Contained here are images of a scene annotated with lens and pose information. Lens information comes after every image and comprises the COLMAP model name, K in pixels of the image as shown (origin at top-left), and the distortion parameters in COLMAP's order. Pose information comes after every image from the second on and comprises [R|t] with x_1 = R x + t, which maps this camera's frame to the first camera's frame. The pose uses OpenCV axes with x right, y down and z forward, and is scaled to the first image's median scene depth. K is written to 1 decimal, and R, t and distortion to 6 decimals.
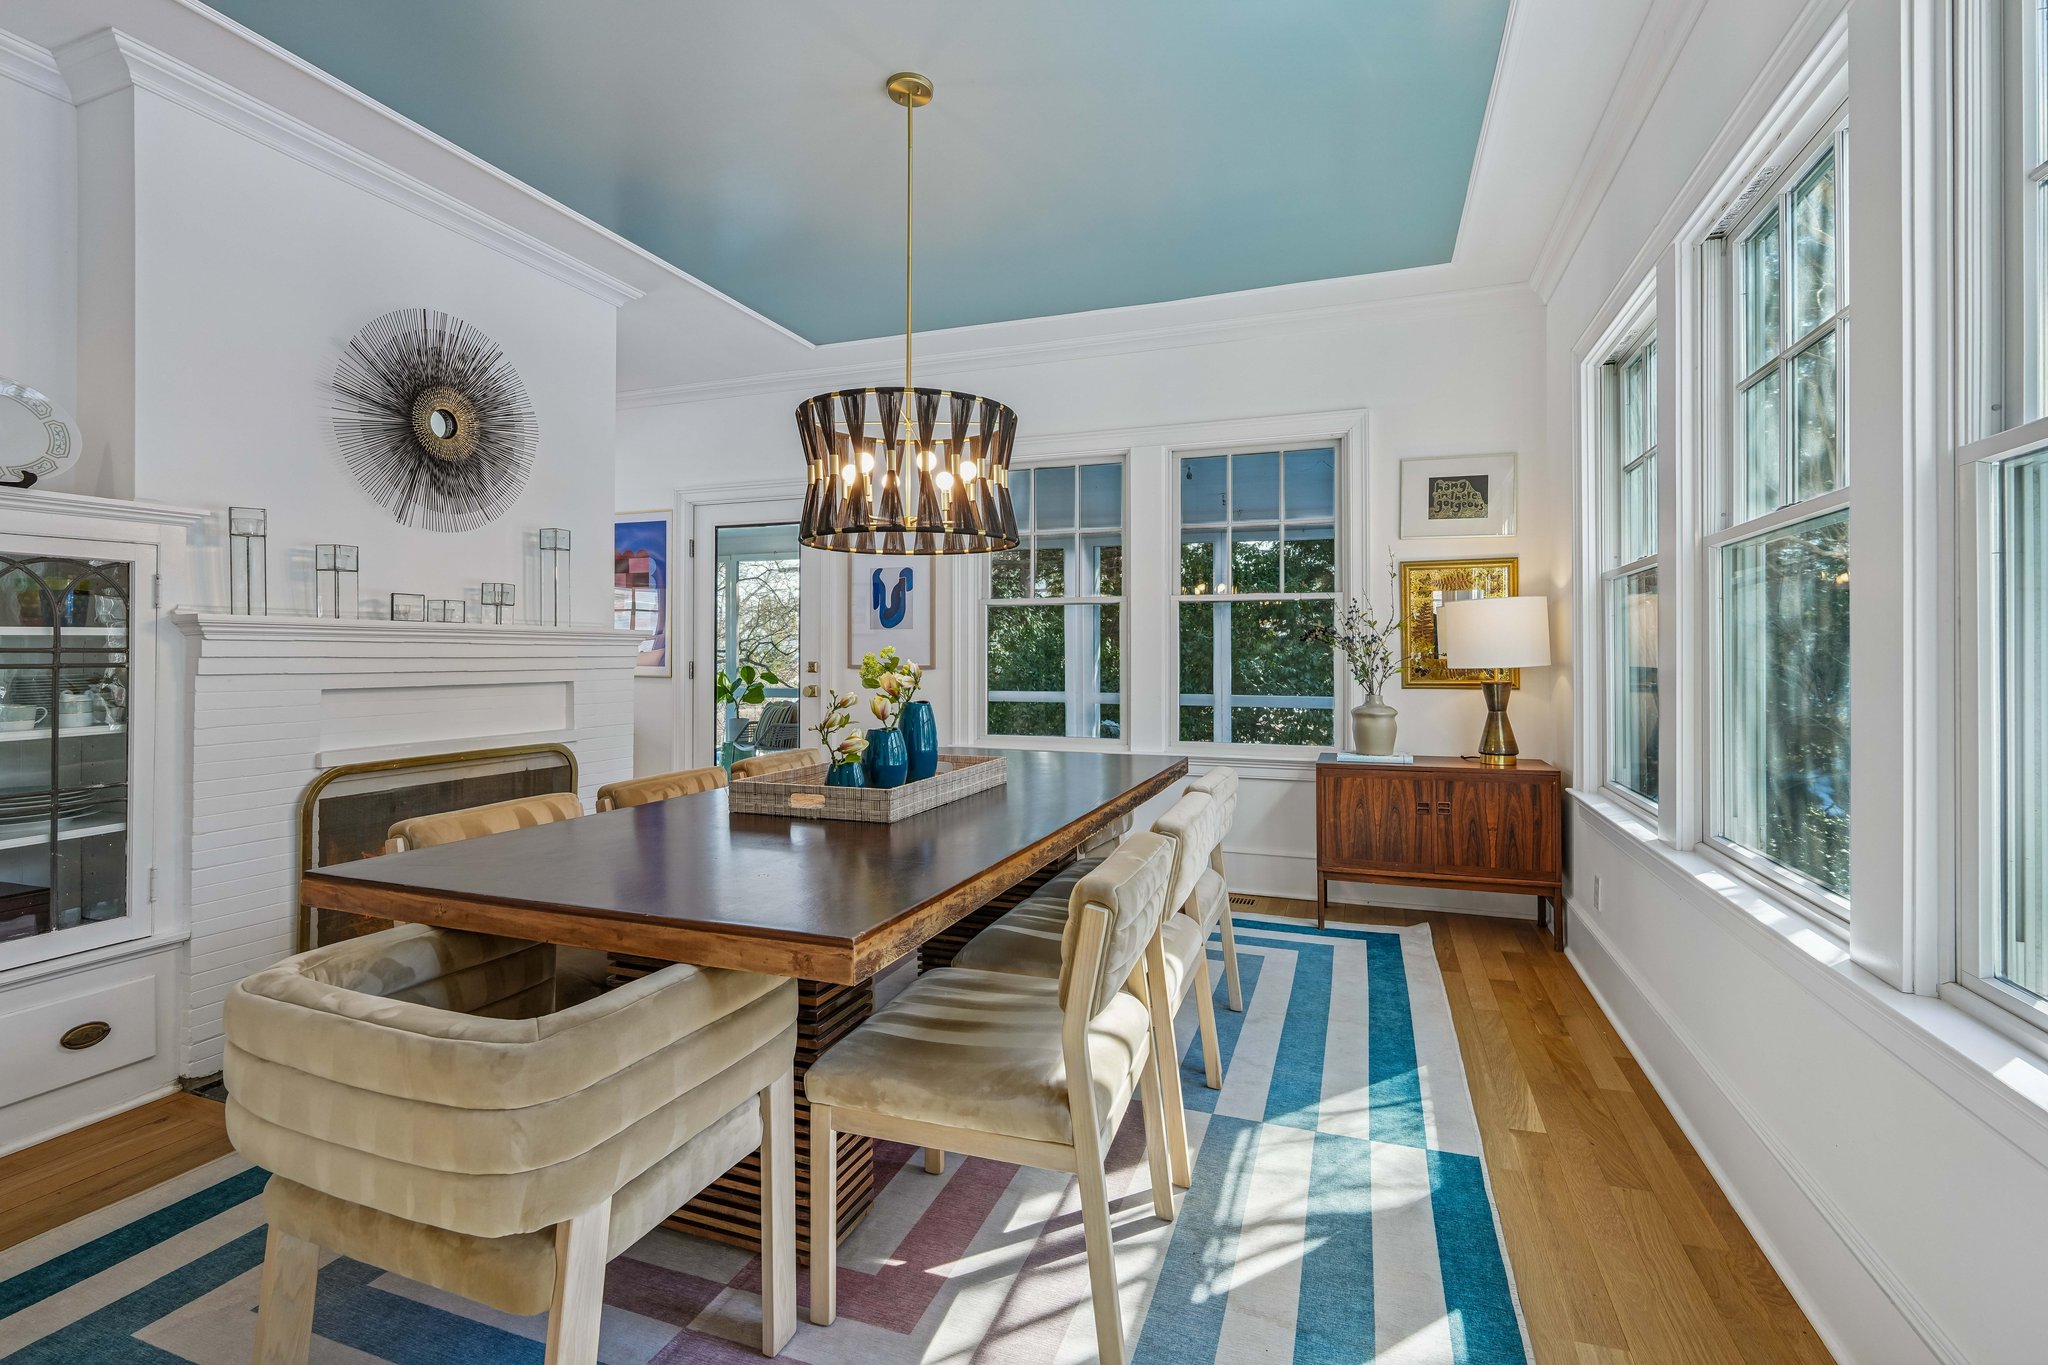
lens RADIAL K [[917.4, 0, 971.9], [0, 917.4, 674.8], [0, 0, 1]] dist [-0.002252, 0.002114]
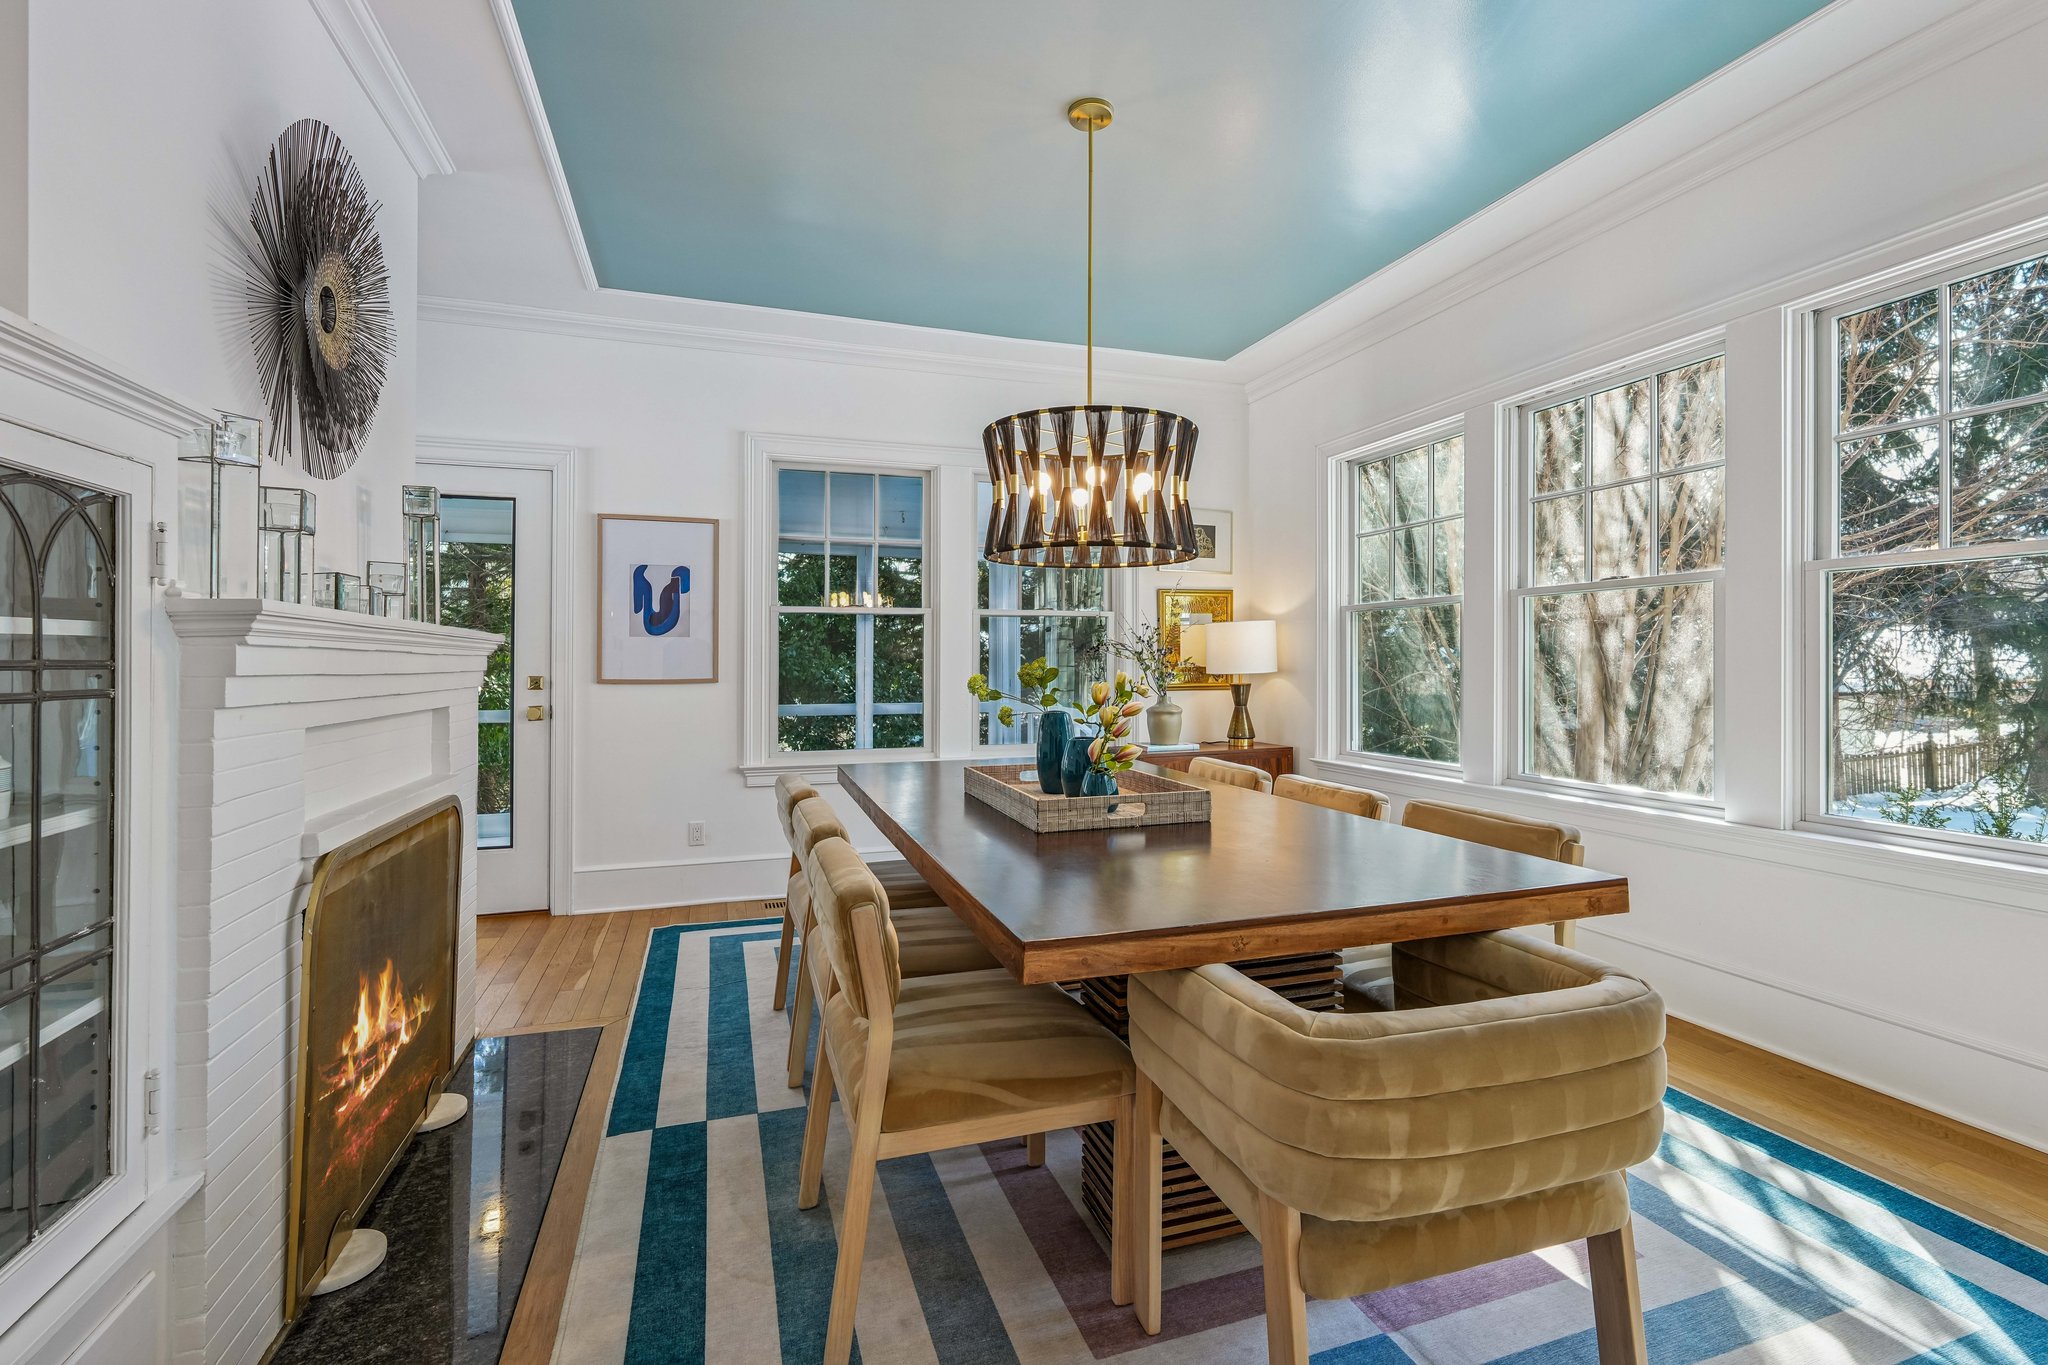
lens RADIAL K [[917.4, 0, 1037.1], [0, 917.4, 655.9], [0, 0, 1]] dist [-0.002252, 0.002114]
pose [[0.758472, 0.005442, 0.651683, -0.617032], [0.013674, 0.999612, -0.024263, -0.008341], [-0.651562, 0.027314, 0.758104, 0.183489]]
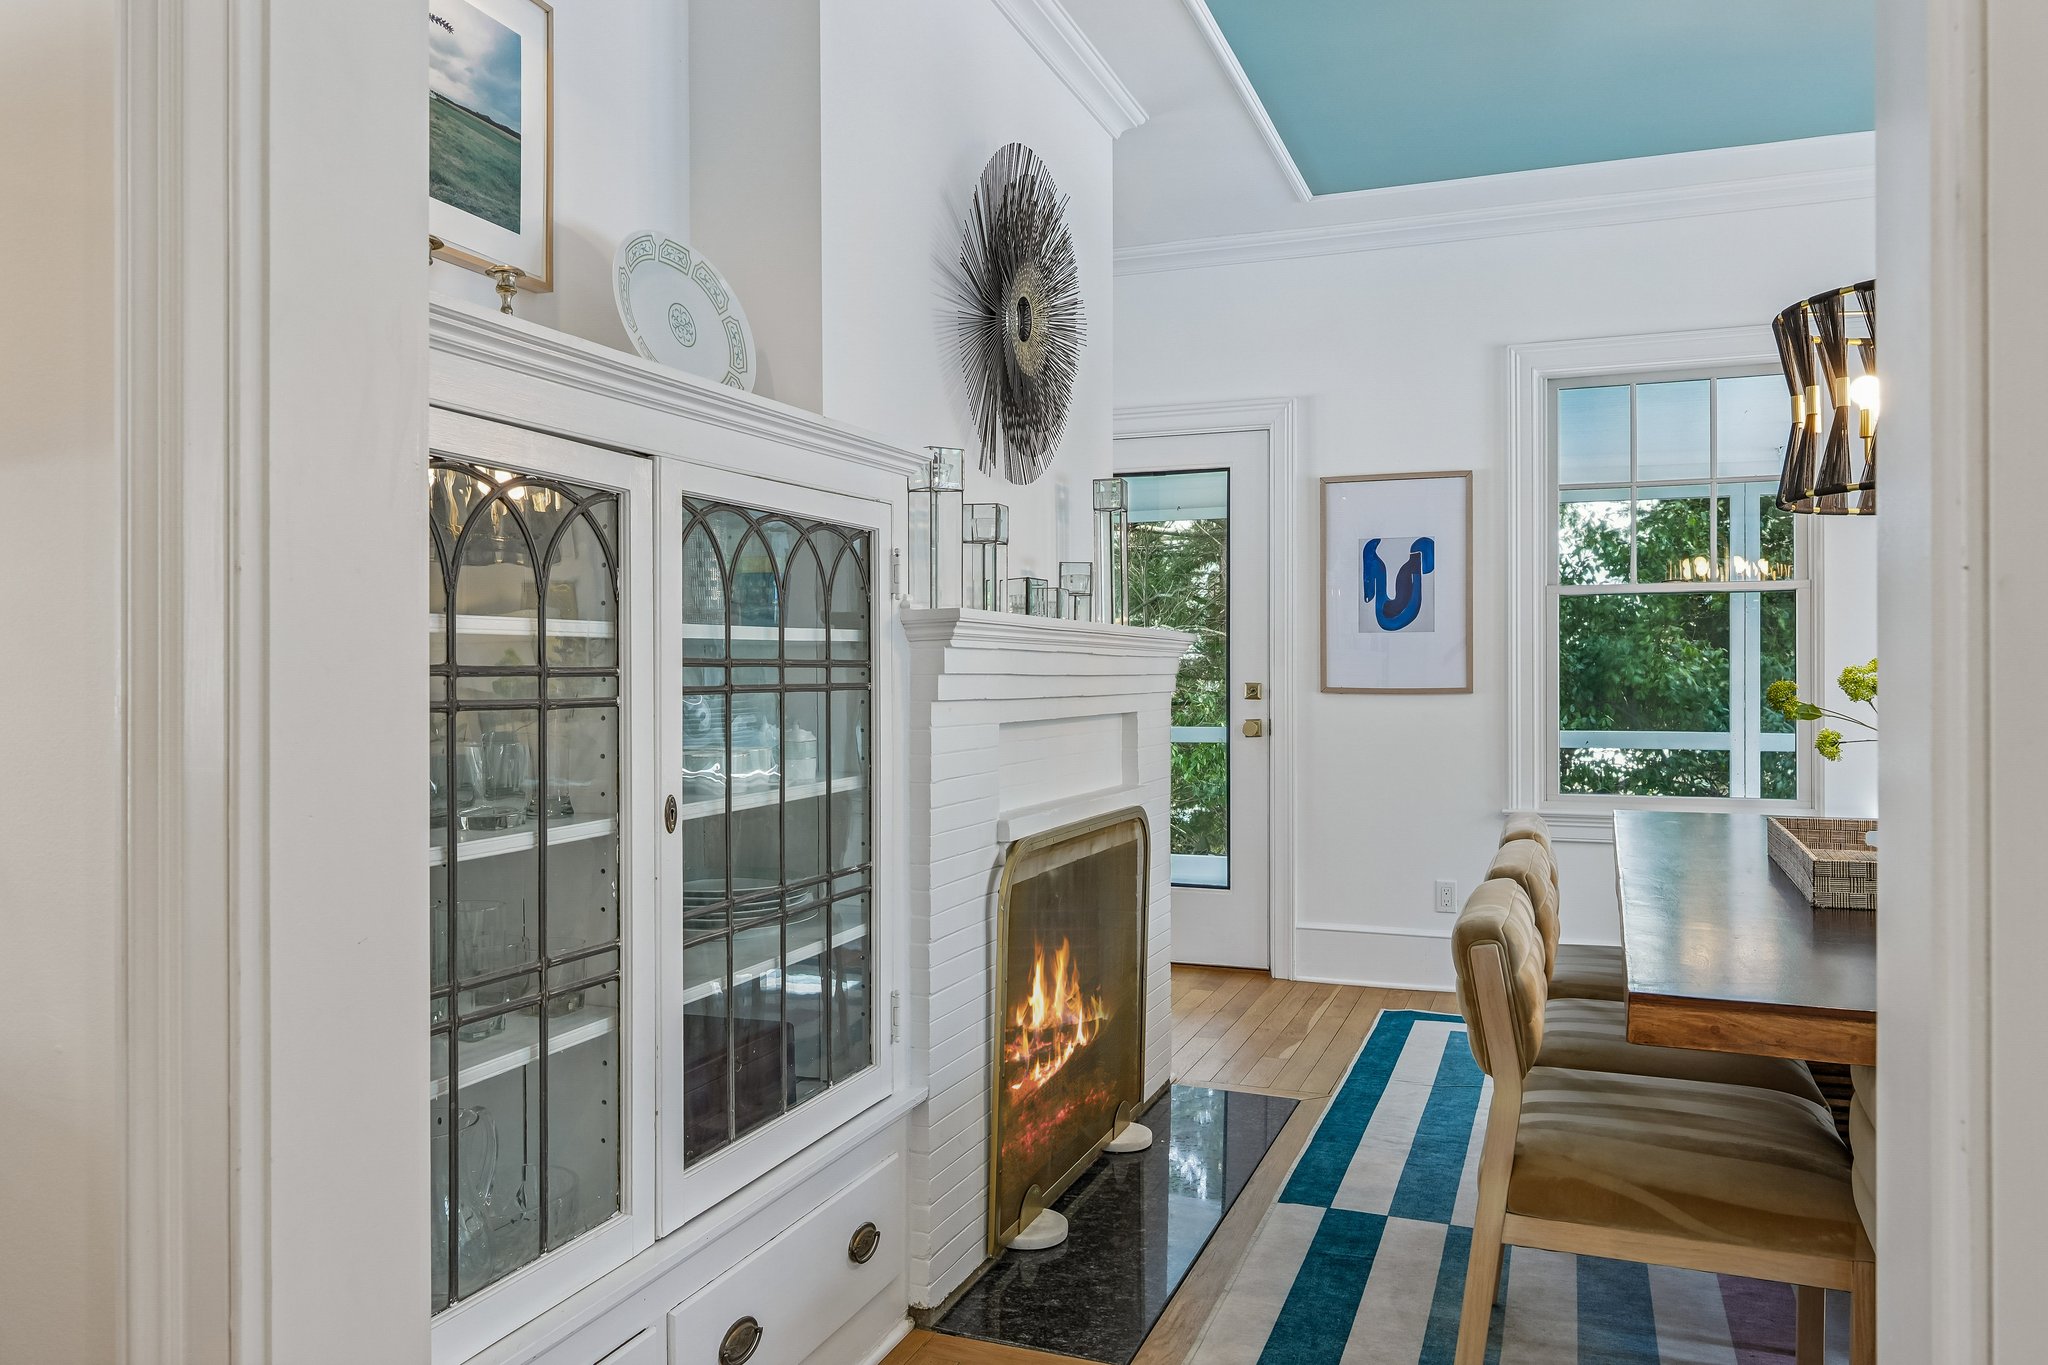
lens RADIAL K [[1439.2, 0, 1074.6], [0, 1439.2, 687.2], [0, 0, 1]] dist [-0.012517, 0.004911]
pose [[0.999144, 0.000446, 0.041364, -0.583979], [-0.000063, 0.999957, -0.009241, -0.000110], [-0.041366, 0.009231, 0.999101, -0.034133]]
